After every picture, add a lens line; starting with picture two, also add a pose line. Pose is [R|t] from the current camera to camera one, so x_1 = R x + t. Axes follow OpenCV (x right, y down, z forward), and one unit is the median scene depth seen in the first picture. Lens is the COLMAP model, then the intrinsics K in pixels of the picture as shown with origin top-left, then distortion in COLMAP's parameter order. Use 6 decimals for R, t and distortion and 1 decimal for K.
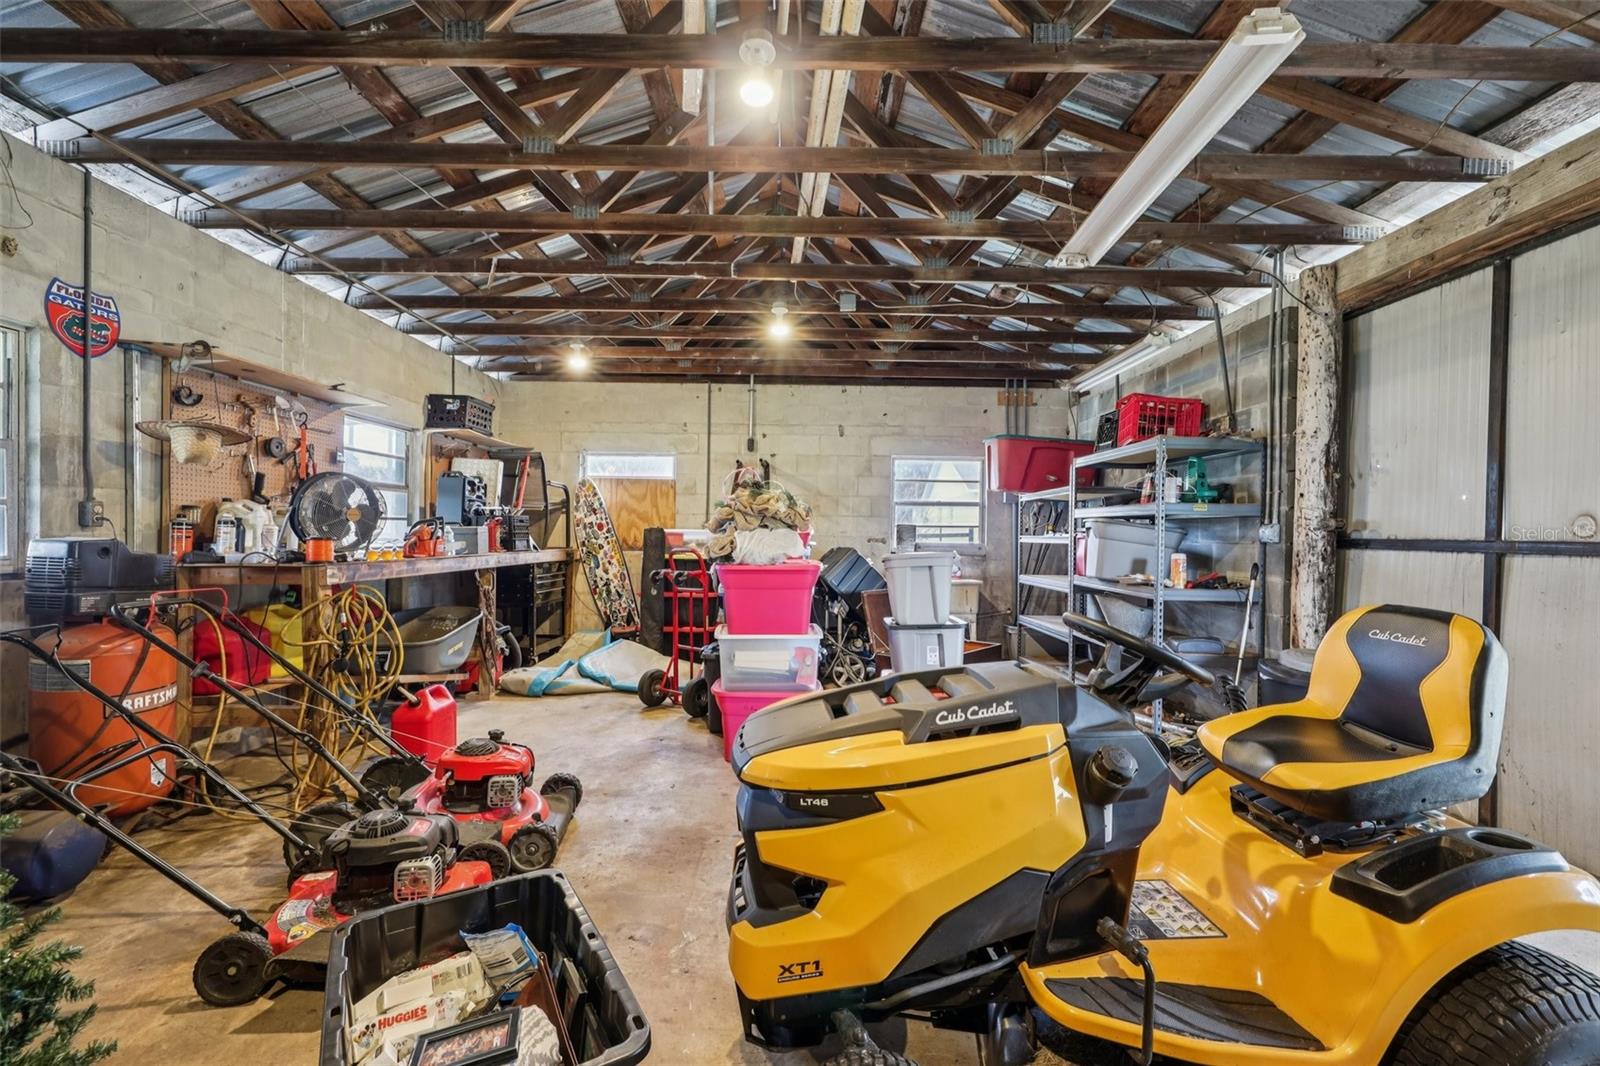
lens RADIAL K [[694.8, 0, 800.0], [0, 694.8, 533.0], [0, 0, 1]] dist [0.001493, -0.000089]
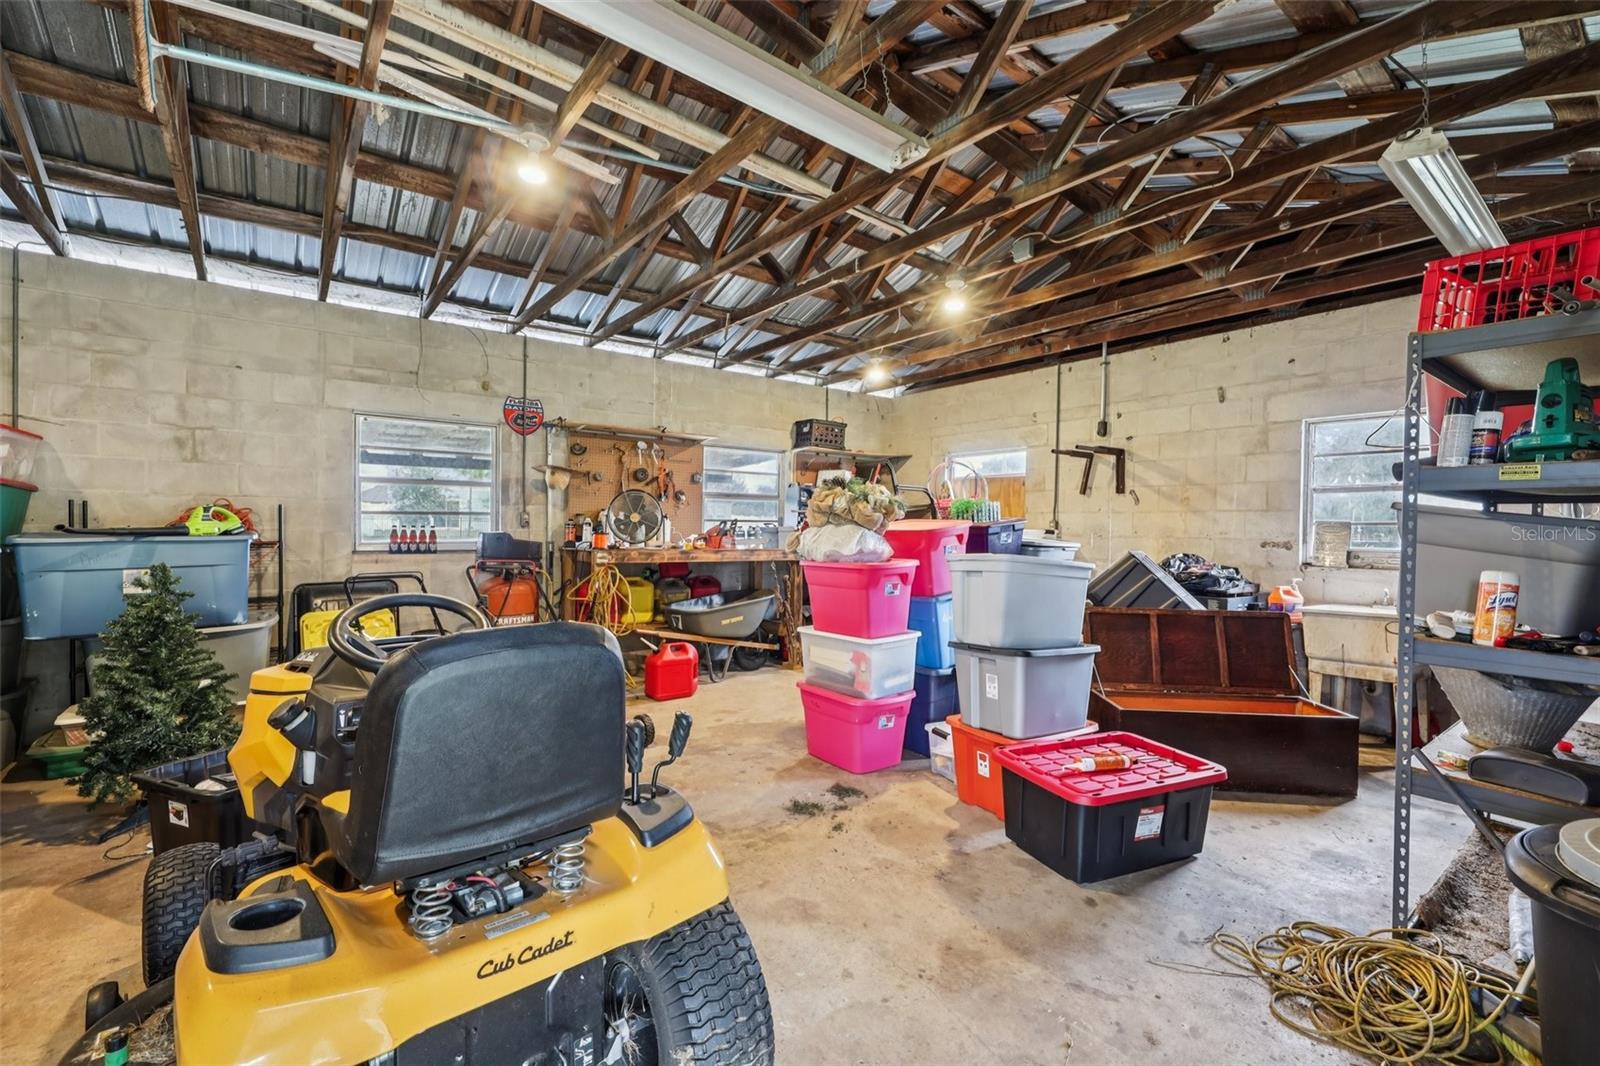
lens RADIAL K [[694.8, 0, 800.0], [0, 694.8, 533.0], [0, 0, 1]] dist [0.001493, -0.000089]
pose [[0.599467, 0.003289, -0.800393, 0.656396], [-0.006172, 0.999981, -0.000514, 0.003933], [0.800376, 0.005248, 0.599476, 0.347735]]
